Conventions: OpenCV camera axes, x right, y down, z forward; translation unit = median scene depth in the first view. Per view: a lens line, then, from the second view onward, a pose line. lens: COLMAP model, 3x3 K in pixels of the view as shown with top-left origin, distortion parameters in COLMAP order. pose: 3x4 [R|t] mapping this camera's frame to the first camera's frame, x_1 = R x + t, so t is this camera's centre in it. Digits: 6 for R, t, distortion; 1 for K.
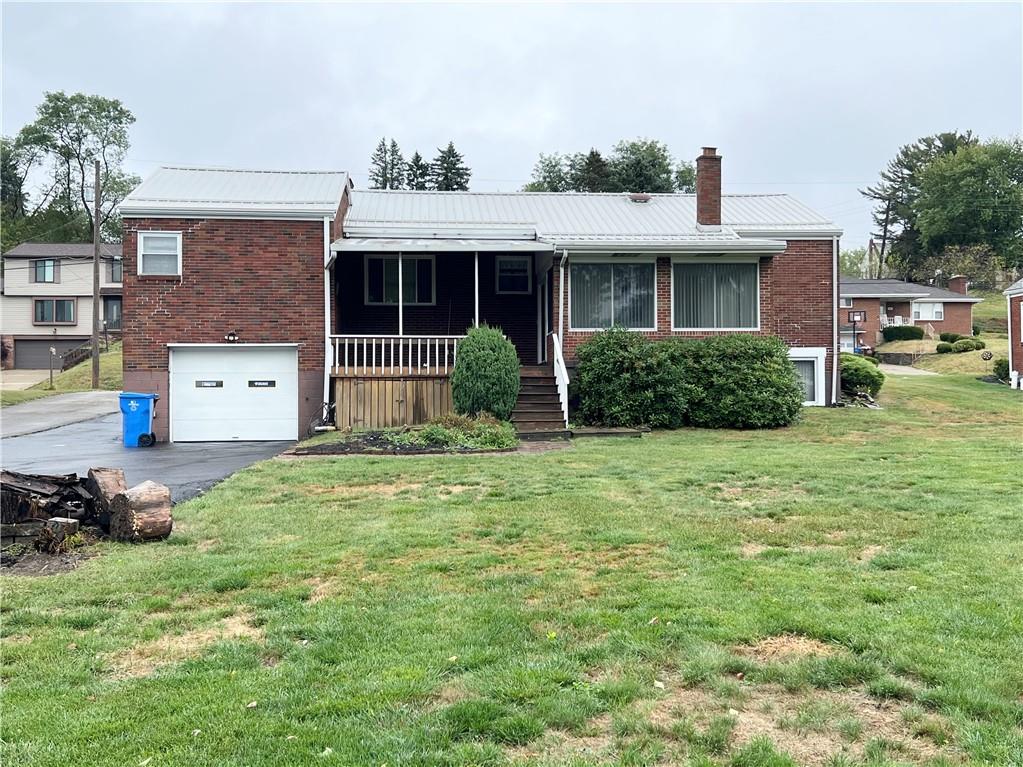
lens RADIAL K [[1054.3, 0, 511.5], [0, 1054.3, 383.5], [0, 0, 1]] dist [0.053307, -0.004675]
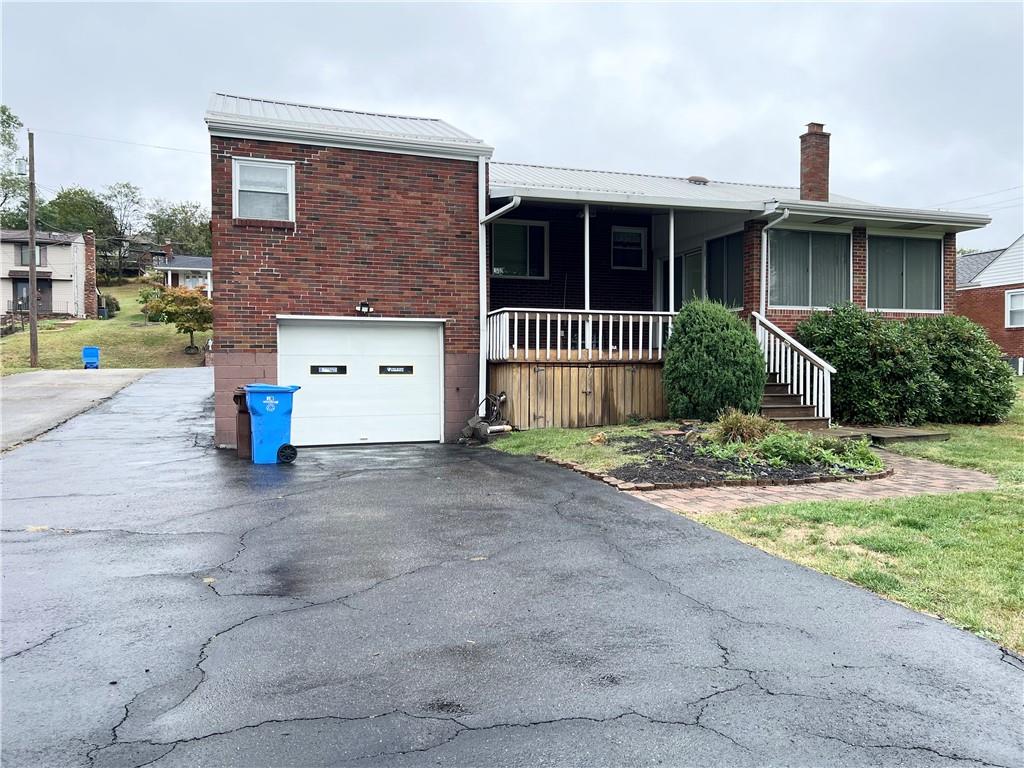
lens RADIAL K [[766.5, 0, 512.0], [0, 766.5, 384.0], [0, 0, 1]] dist [0.073951, -0.096532]
pose [[0.970577, -0.001438, 0.240788, -0.294043], [-0.005473, 0.999592, 0.028031, -0.005700], [-0.240731, -0.028524, 0.970173, 0.440858]]
